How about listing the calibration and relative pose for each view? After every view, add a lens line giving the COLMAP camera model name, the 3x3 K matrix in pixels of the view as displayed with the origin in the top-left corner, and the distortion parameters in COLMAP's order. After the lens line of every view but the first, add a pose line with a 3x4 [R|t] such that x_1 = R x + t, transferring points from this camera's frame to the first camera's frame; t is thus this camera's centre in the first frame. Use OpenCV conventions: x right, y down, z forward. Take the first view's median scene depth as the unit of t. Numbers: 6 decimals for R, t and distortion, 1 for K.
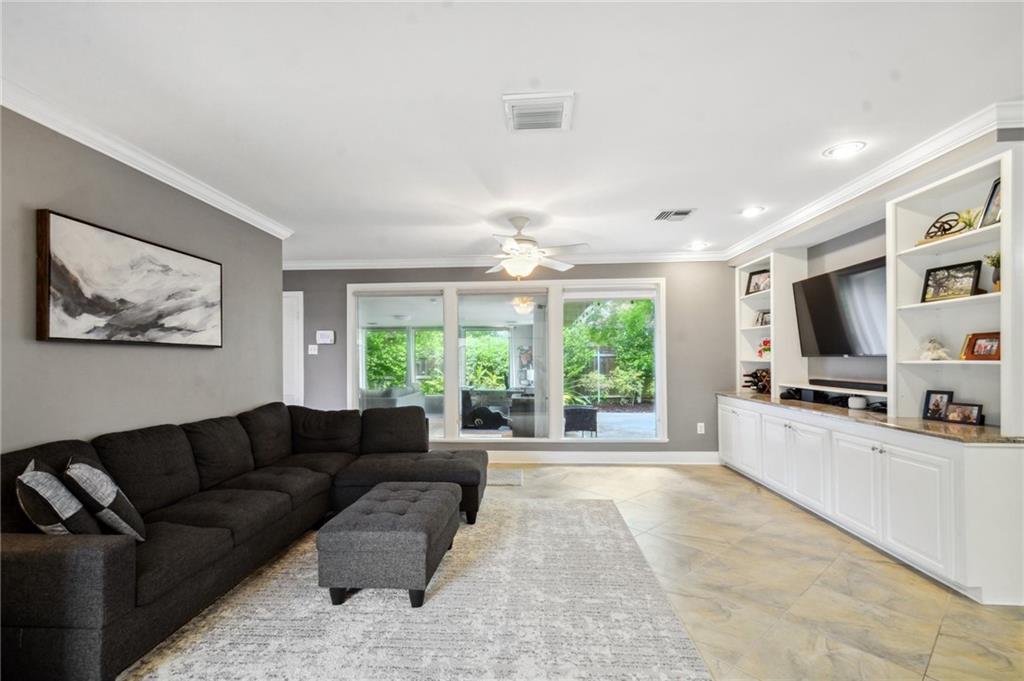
lens RADIAL K [[449.7, 0, 501.3], [0, 449.7, 359.8], [0, 0, 1]] dist [0.001979, 0.000042]
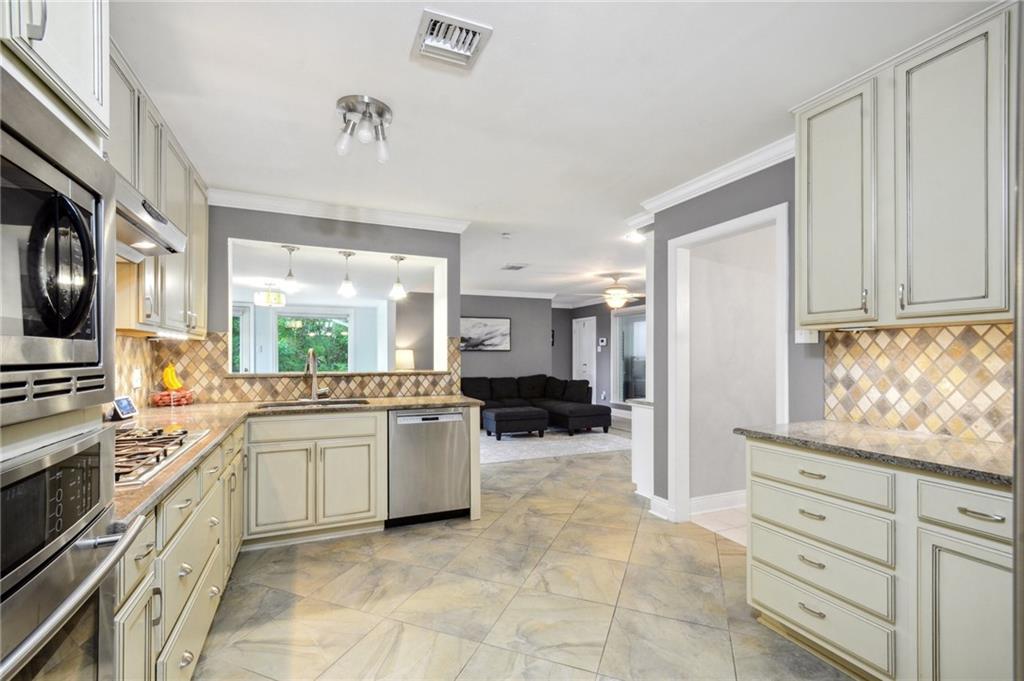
lens RADIAL K [[449.7, 0, 509.3], [0, 449.7, 349.7], [0, 0, 1]] dist [0.001979, 0.000042]
pose [[0.455862, -0.007071, -0.890022, 1.919552], [0.002500, 0.999975, -0.006664, -0.017533], [0.890047, 0.000813, 0.455868, -0.214508]]
